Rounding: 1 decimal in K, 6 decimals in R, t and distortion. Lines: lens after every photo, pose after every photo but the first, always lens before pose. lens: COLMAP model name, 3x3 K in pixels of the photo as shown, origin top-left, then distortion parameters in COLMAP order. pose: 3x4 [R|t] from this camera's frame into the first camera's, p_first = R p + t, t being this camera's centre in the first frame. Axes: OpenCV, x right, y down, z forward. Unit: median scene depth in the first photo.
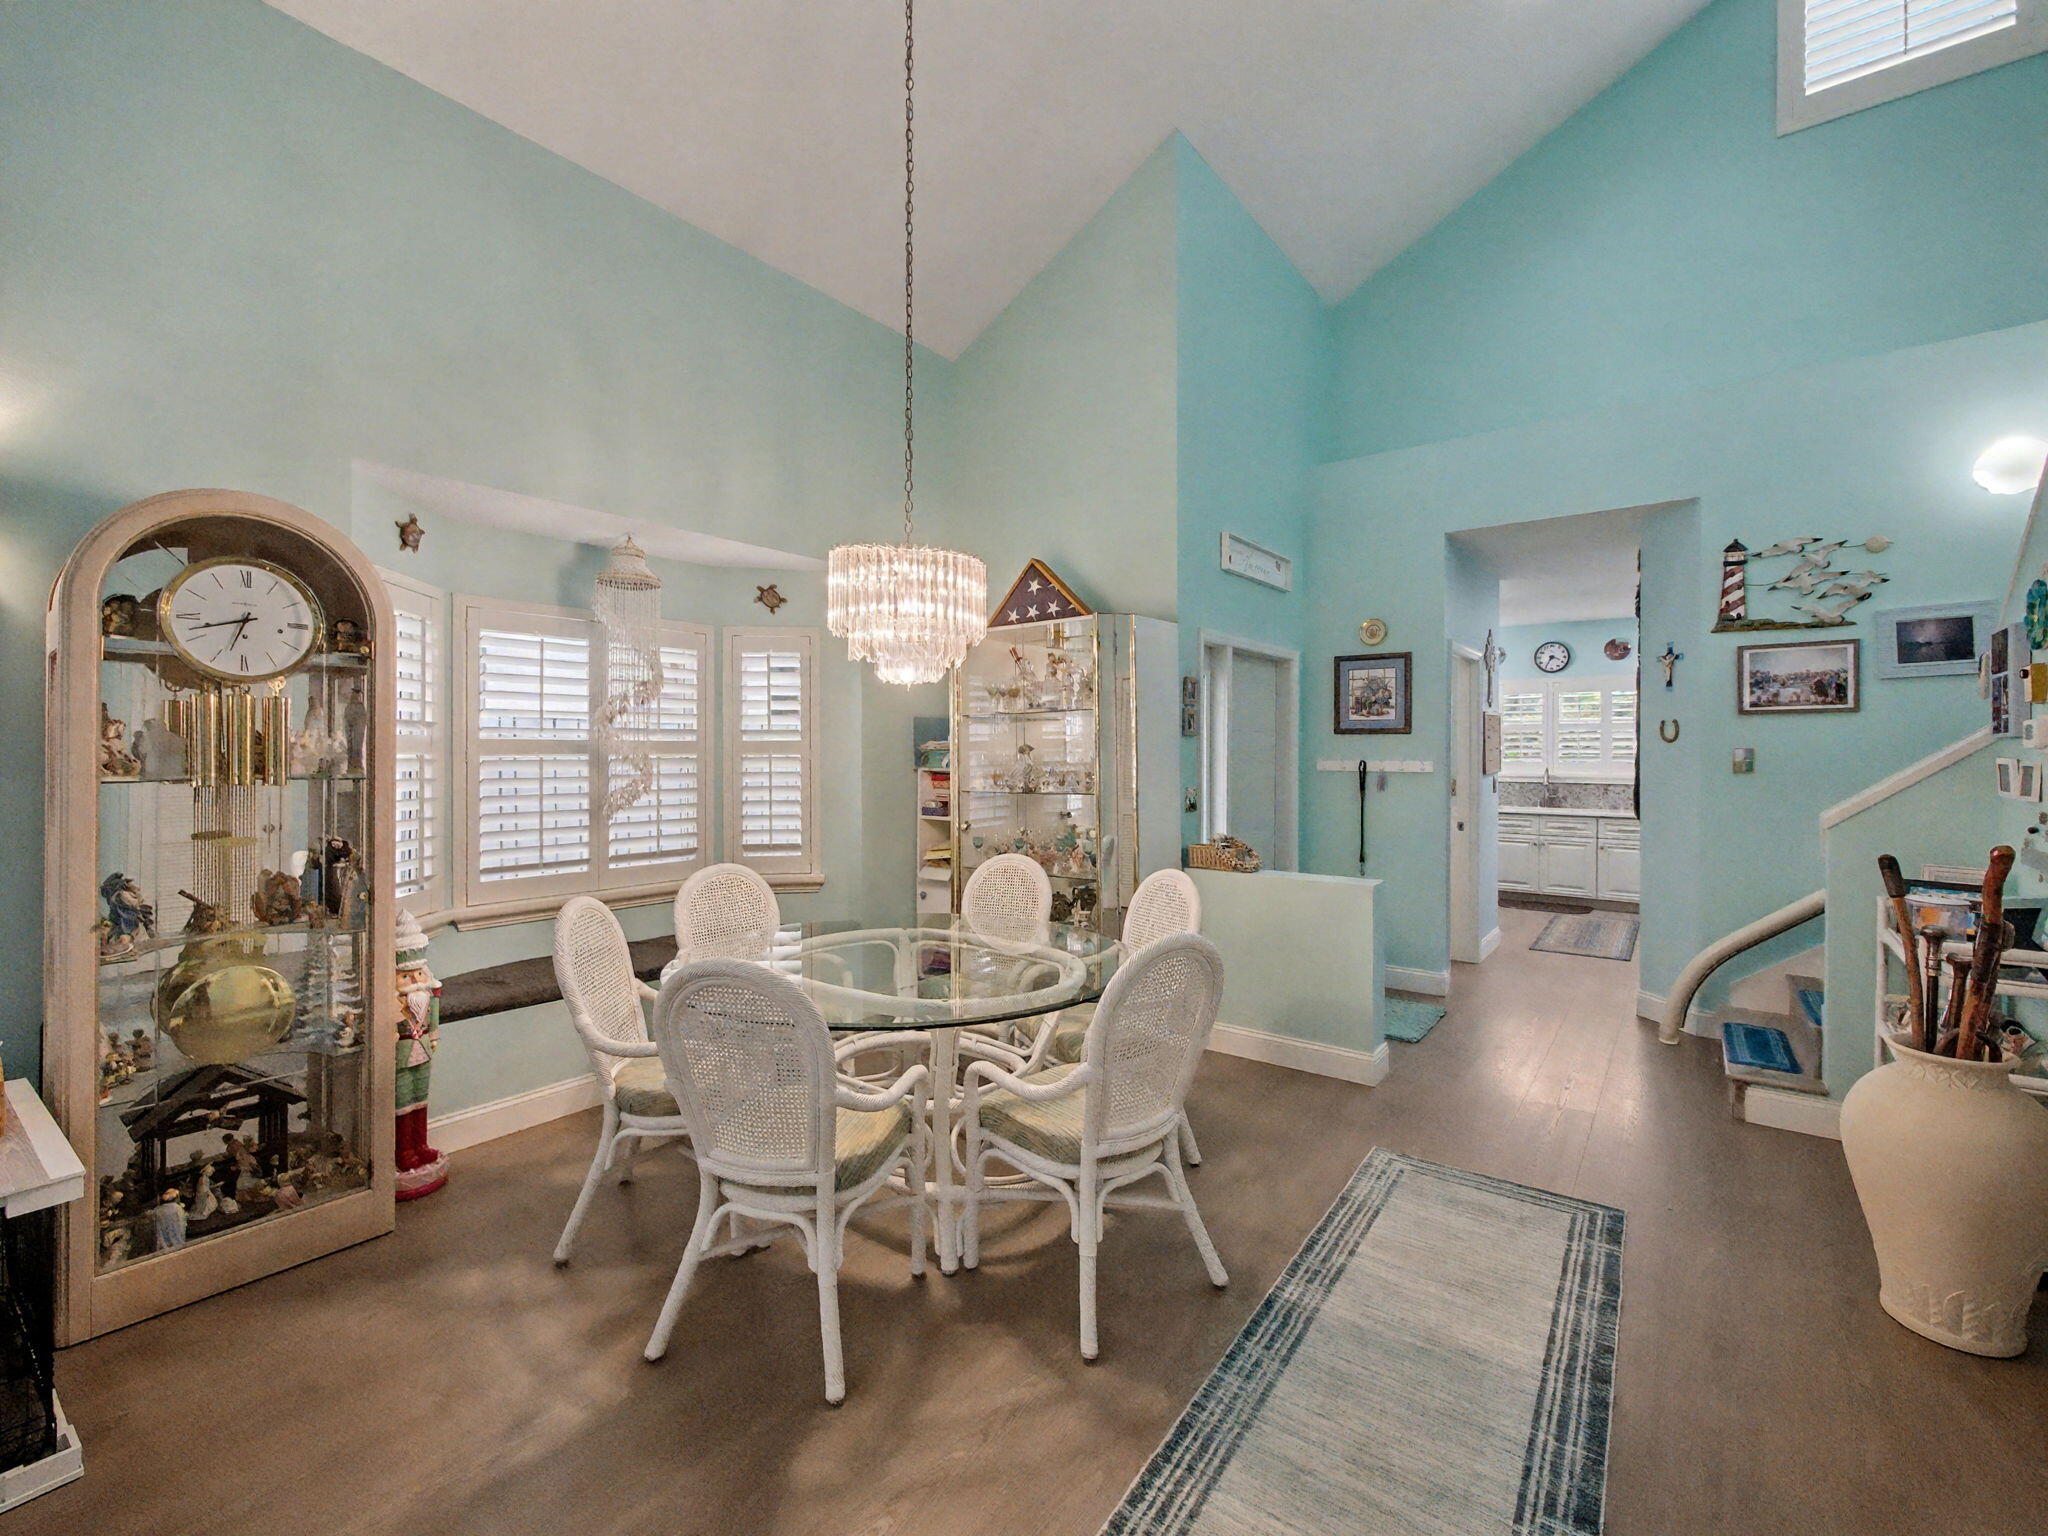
lens RADIAL K [[877.0, 0, 1010.4], [0, 877.0, 750.7], [0, 0, 1]] dist [-0.004341, 0.000226]
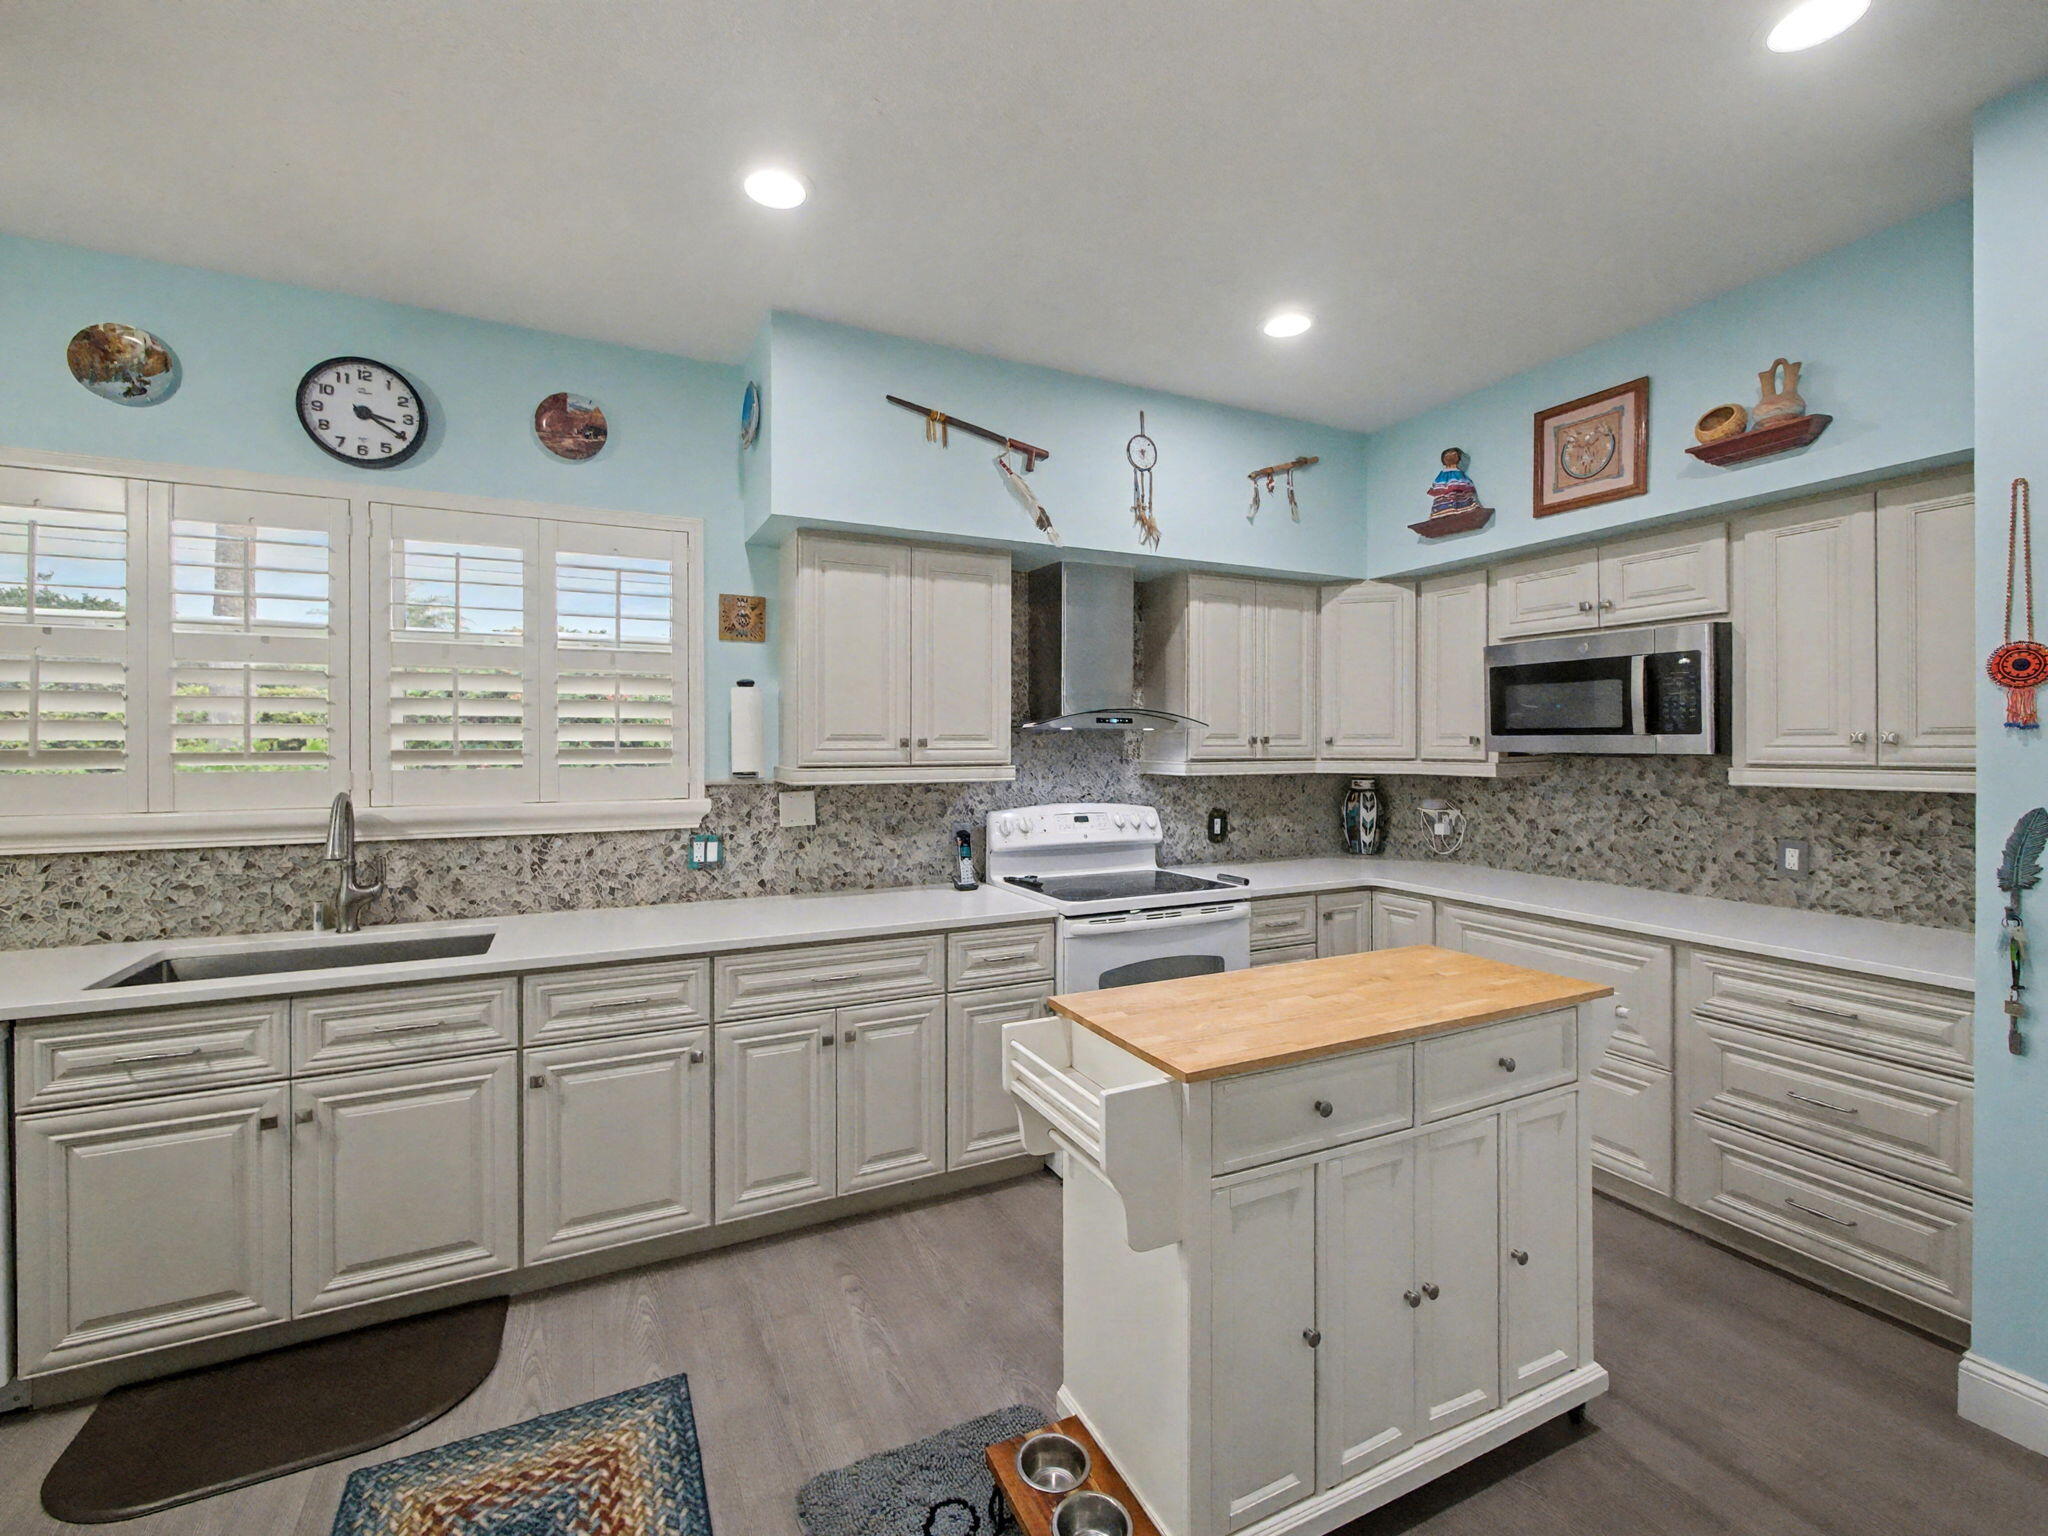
lens RADIAL K [[877.0, 0, 1008.8], [0, 877.0, 746.3], [0, 0, 1]] dist [-0.004341, 0.000226]
pose [[0.438666, -0.006177, 0.898629, 0.780530], [0.003043, 0.999981, 0.005389, 0.006629], [-0.898645, 0.000370, 0.438676, 1.177474]]
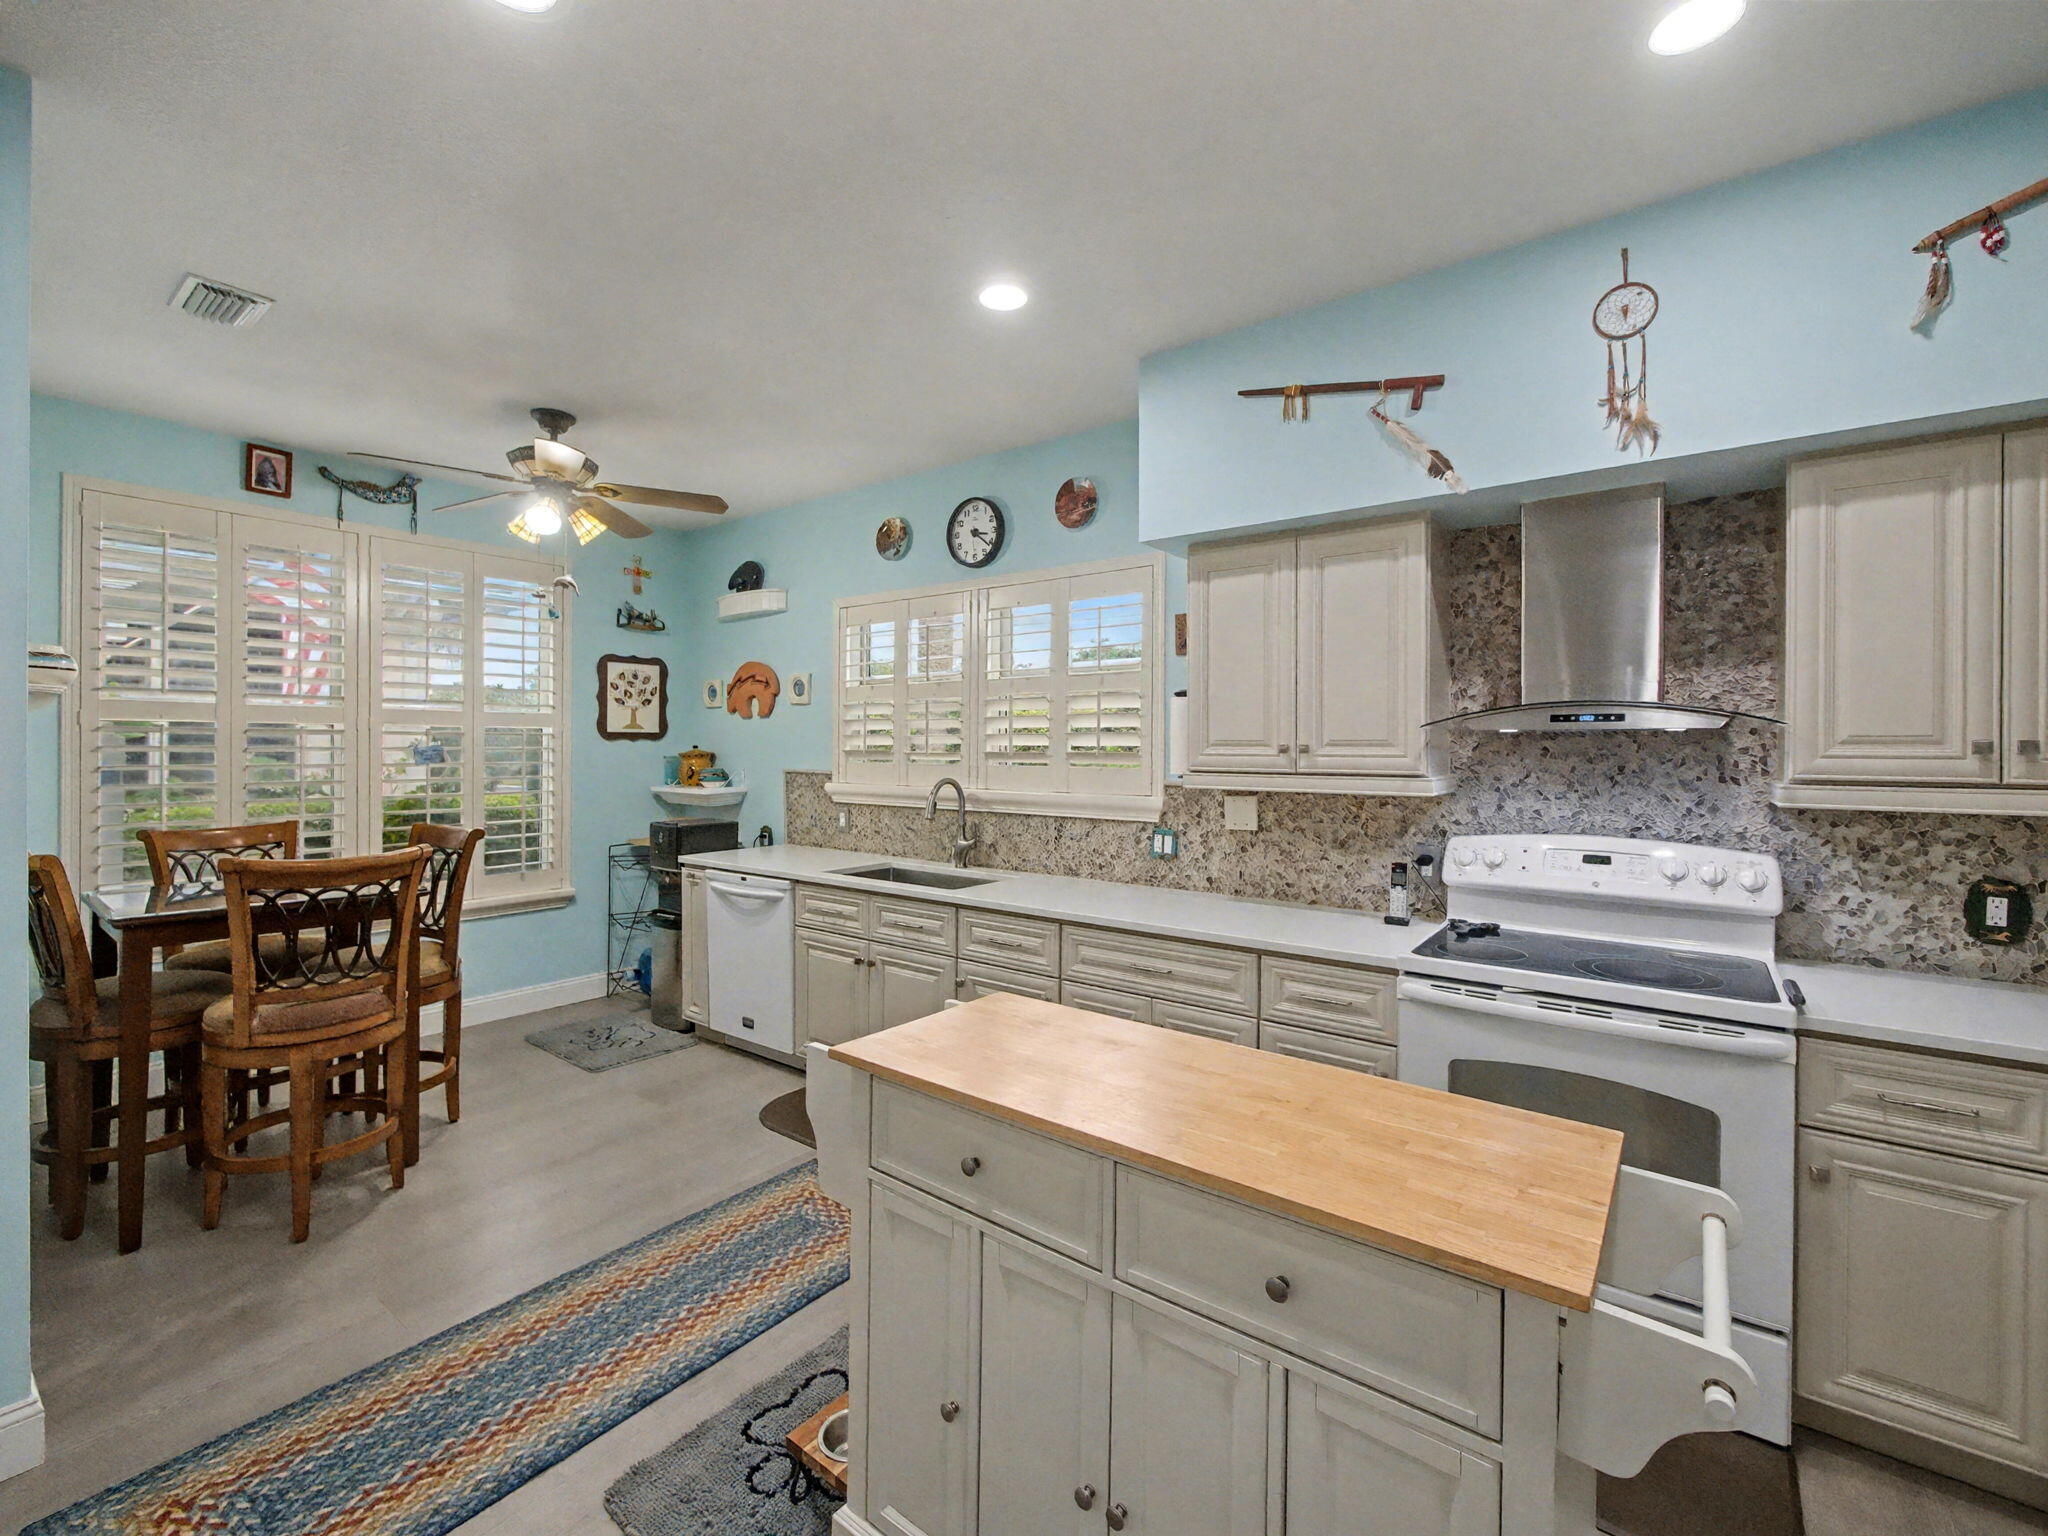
lens RADIAL K [[877.0, 0, 1016.3], [0, 877.0, 748.5], [0, 0, 1]] dist [-0.004341, 0.000226]
pose [[0.999953, 0.000379, 0.009676, 1.101976], [-0.000390, 0.999999, 0.001097, 0.006669], [-0.009676, -0.001100, 0.999953, 0.952121]]
